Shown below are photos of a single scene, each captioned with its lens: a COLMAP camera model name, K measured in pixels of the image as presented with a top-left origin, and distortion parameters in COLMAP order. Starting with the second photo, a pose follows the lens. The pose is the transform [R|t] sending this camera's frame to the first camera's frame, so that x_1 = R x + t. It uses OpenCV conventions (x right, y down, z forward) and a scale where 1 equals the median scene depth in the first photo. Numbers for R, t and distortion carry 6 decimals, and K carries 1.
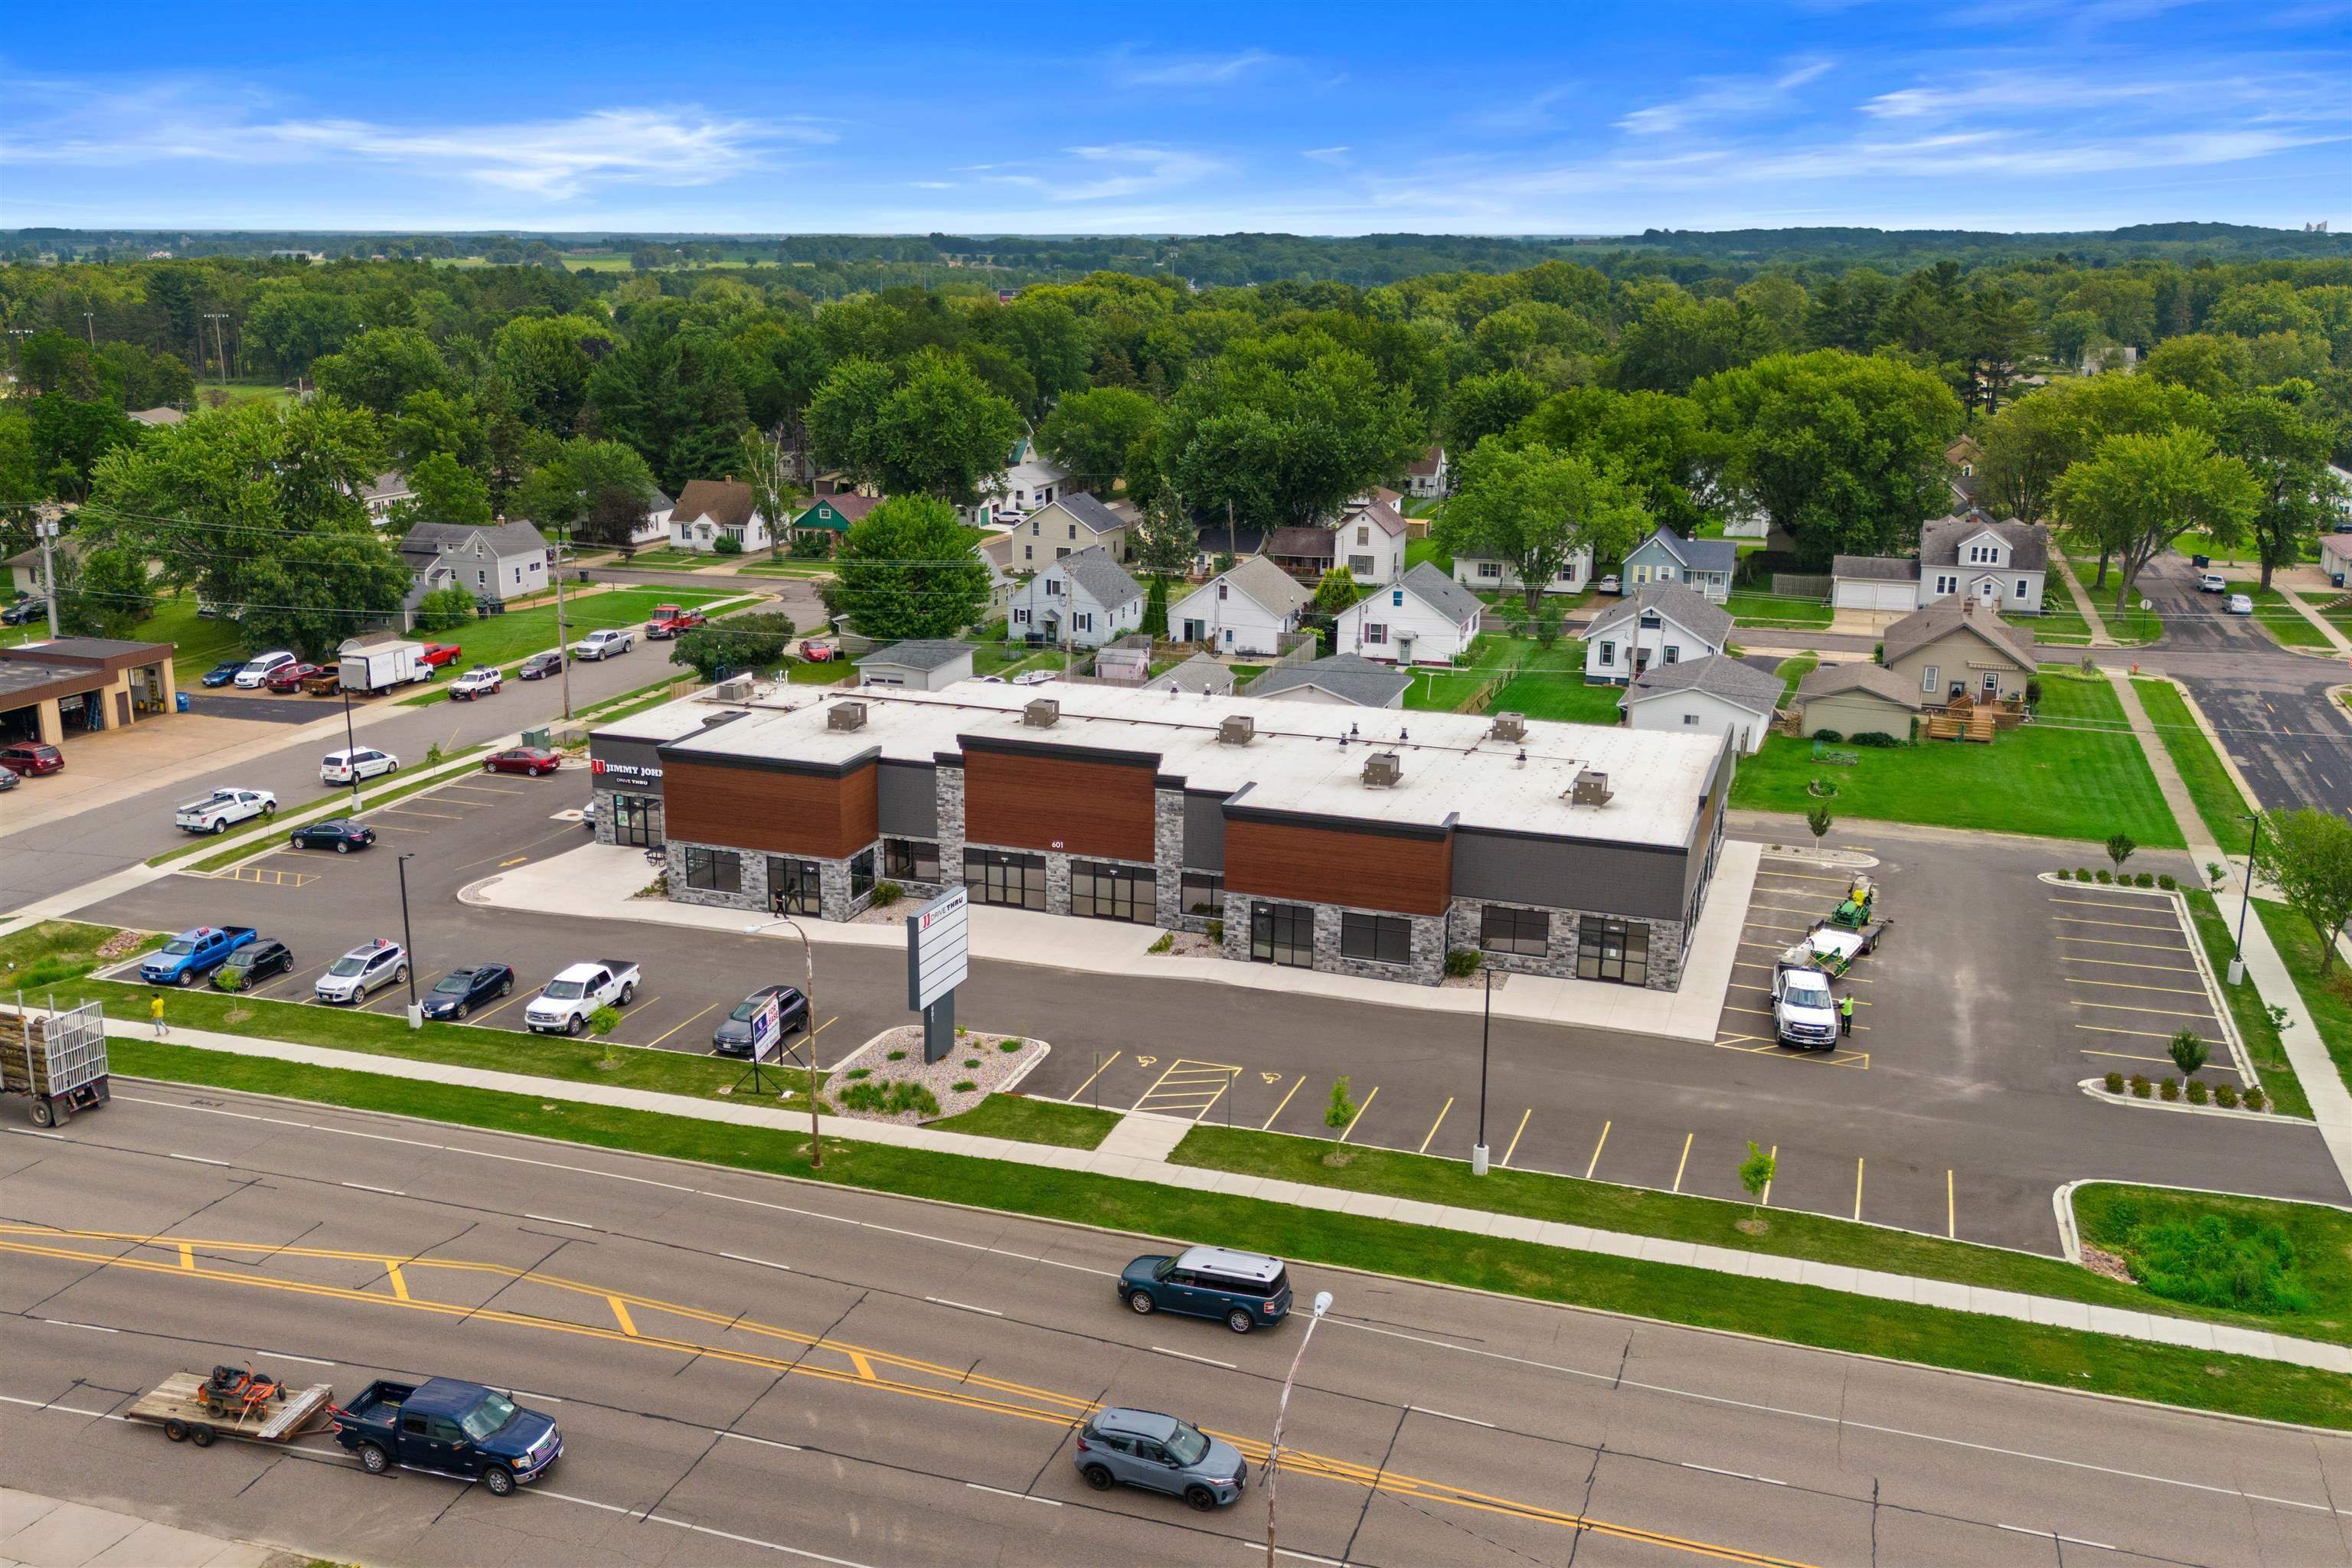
lens RADIAL K [[2053.3, 0, 1104.7], [0, 2053.3, 781.3], [0, 0, 1]] dist [0.135220, -0.282610]
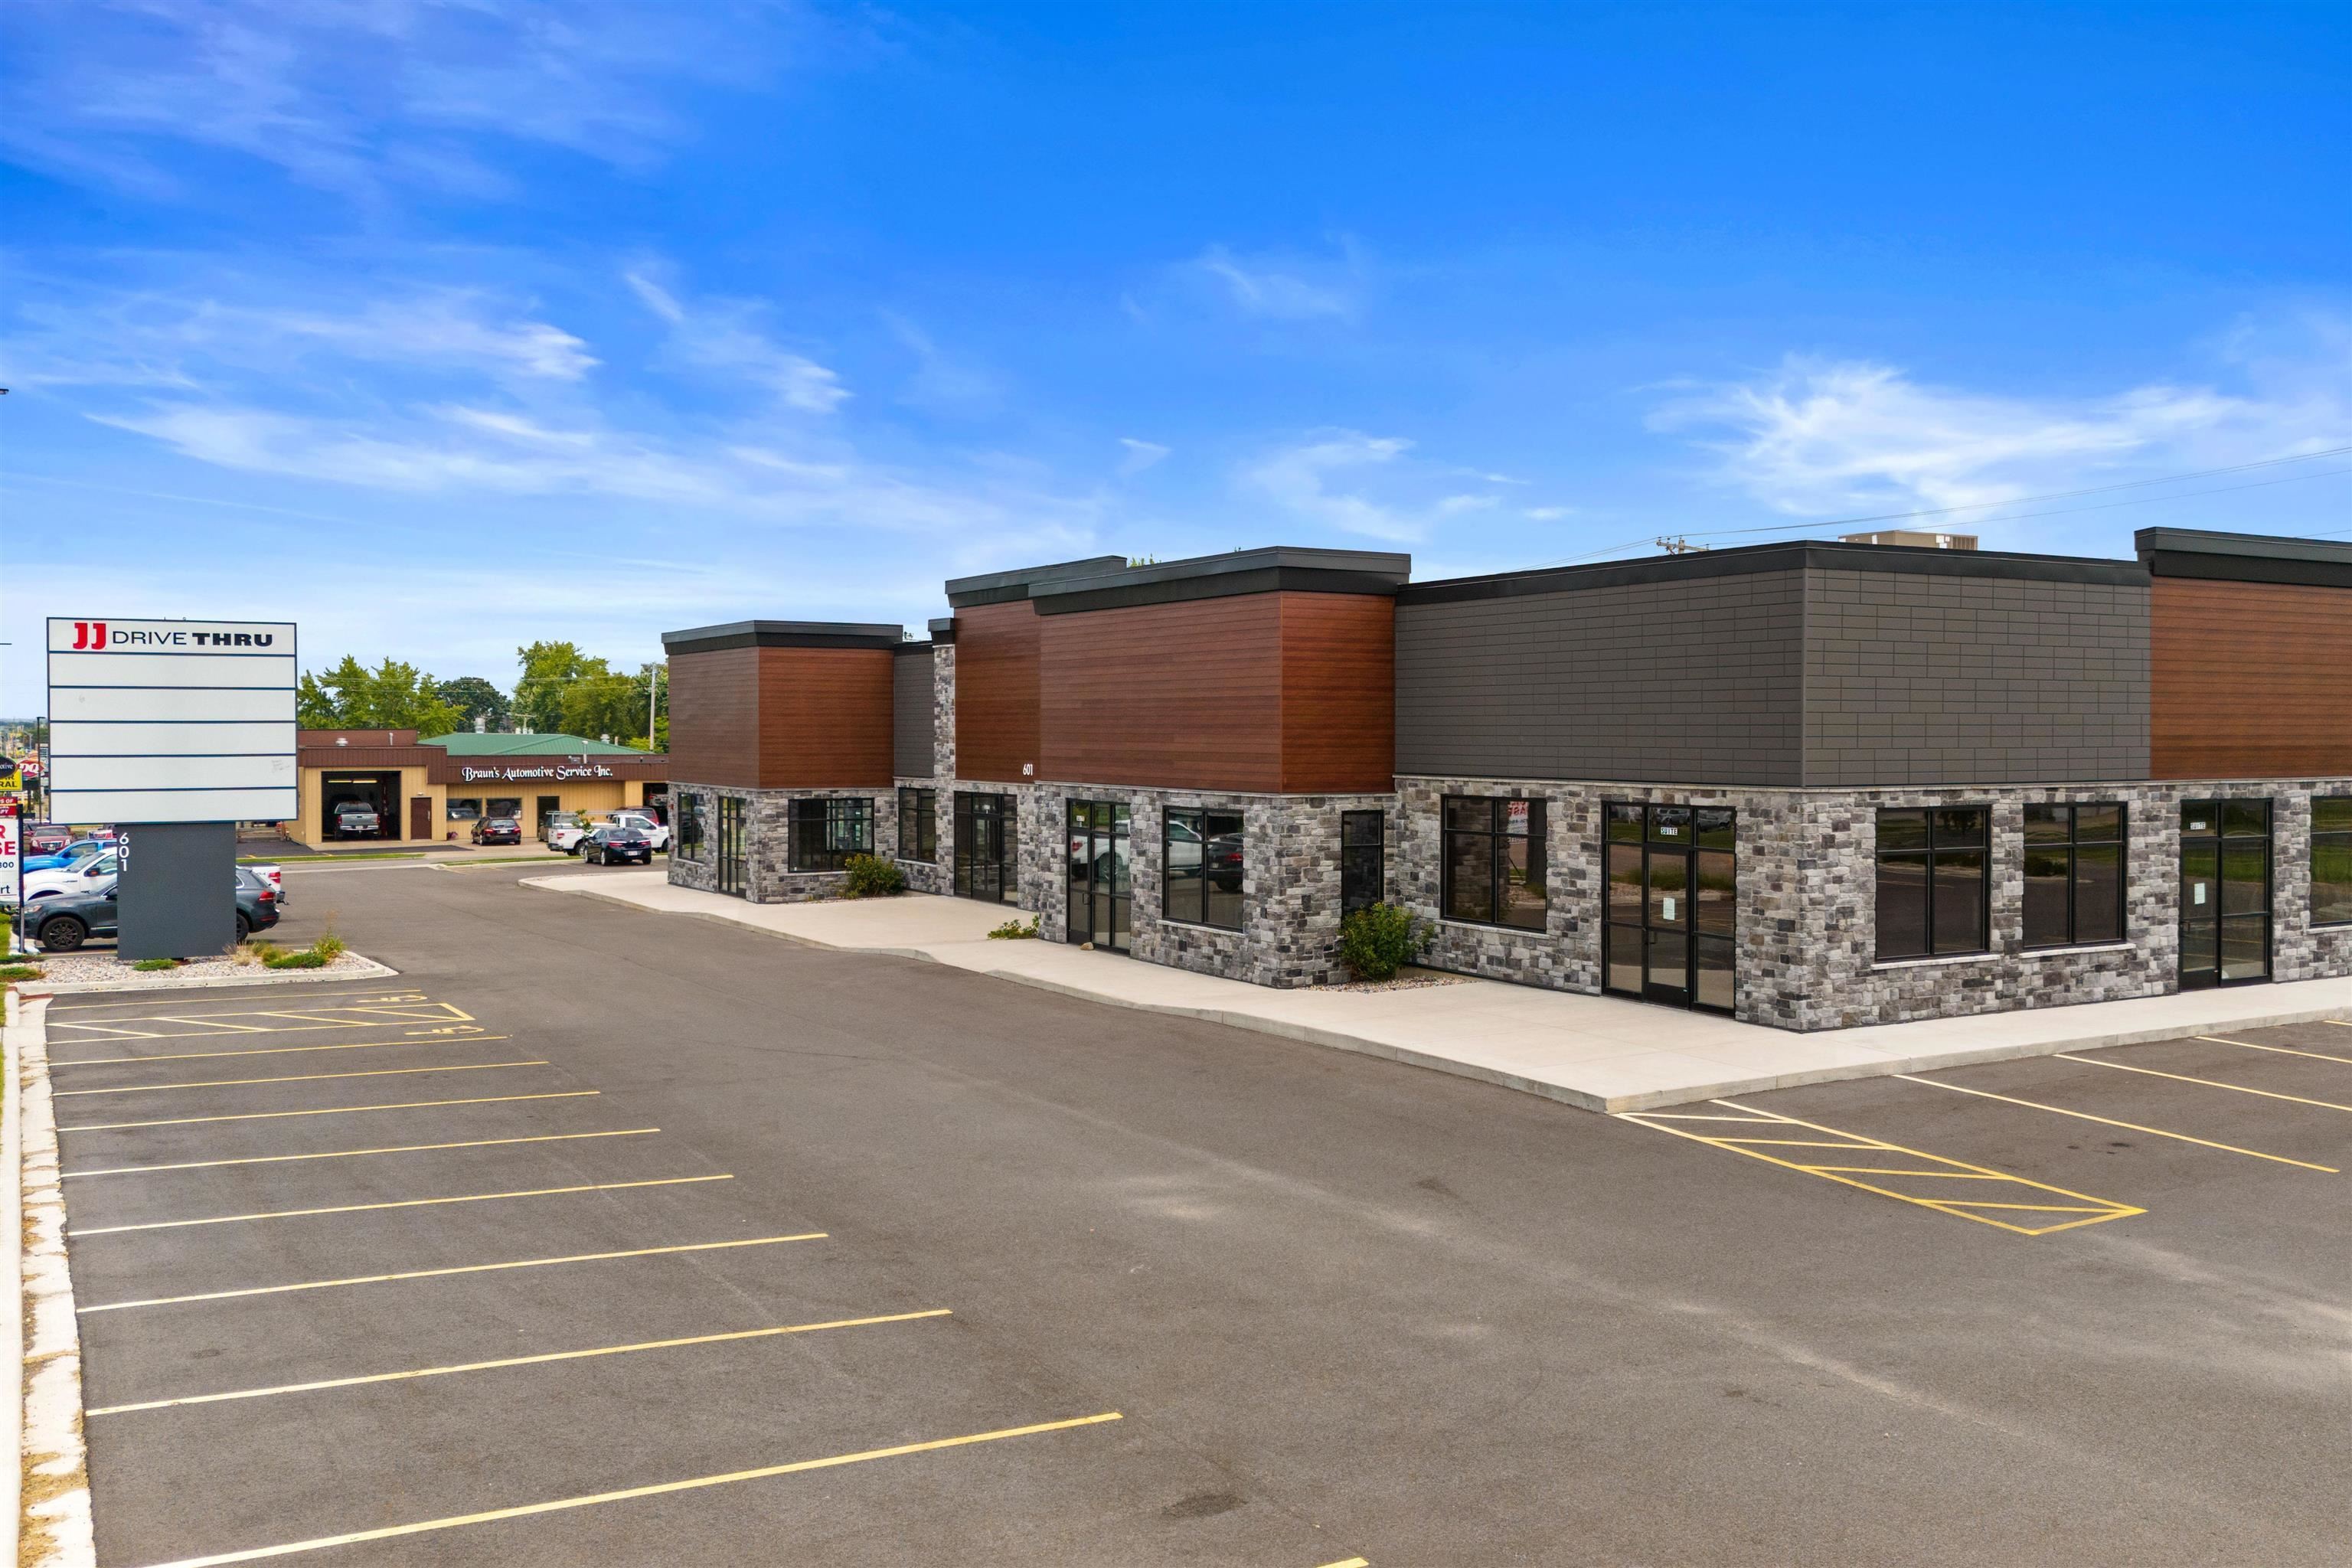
lens RADIAL K [[2054.7, 0, 1397.0], [0, 2054.7, 773.6], [0, 0, 1]] dist [0.137771, -0.289961]
pose [[0.808942, 0.012330, -0.587760, 0.364819], [-0.152806, 0.969827, -0.189963, 0.118332], [0.567683, 0.243482, 0.786418, 0.644871]]
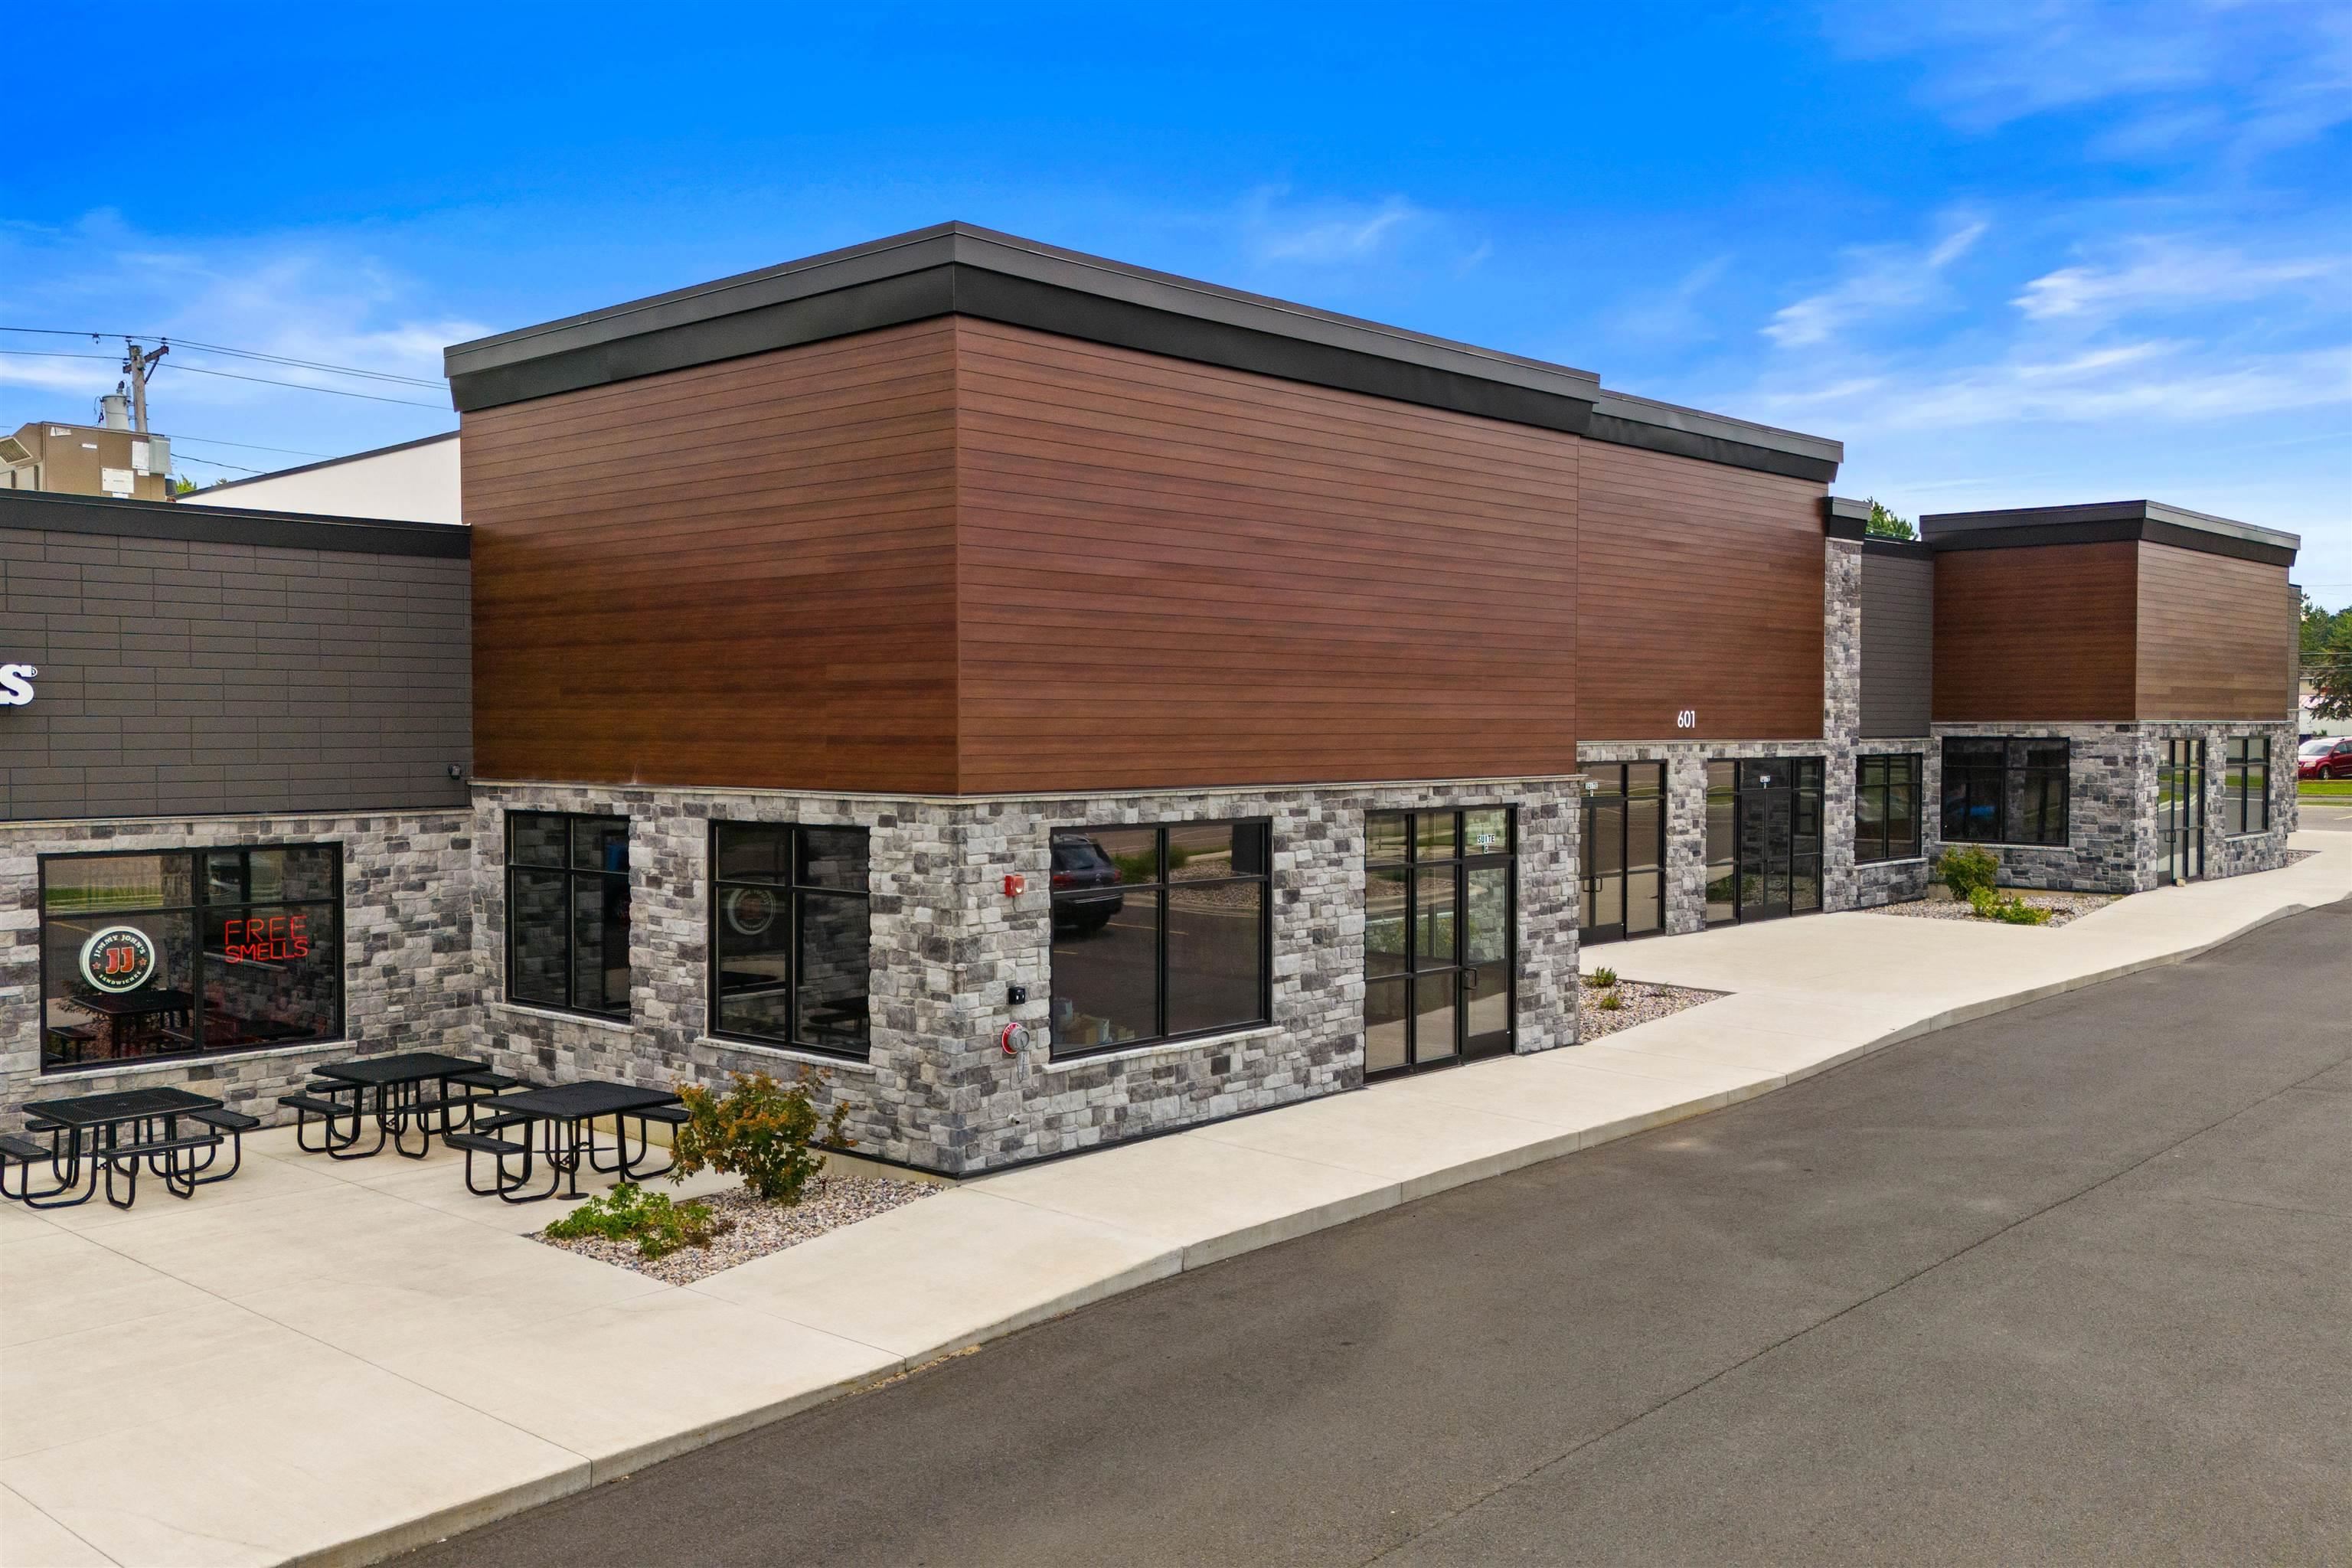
lens RADIAL K [[2046.5, 0, 1176.0], [0, 2046.5, 784.0], [0, 0, 1]] dist [0.103642, -0.166288]
pose [[0.371909, -0.028176, 0.927841, -0.375845], [0.243012, 0.967635, -0.068023, 0.044304], [-0.895896, 0.250775, 0.366720, 0.960078]]
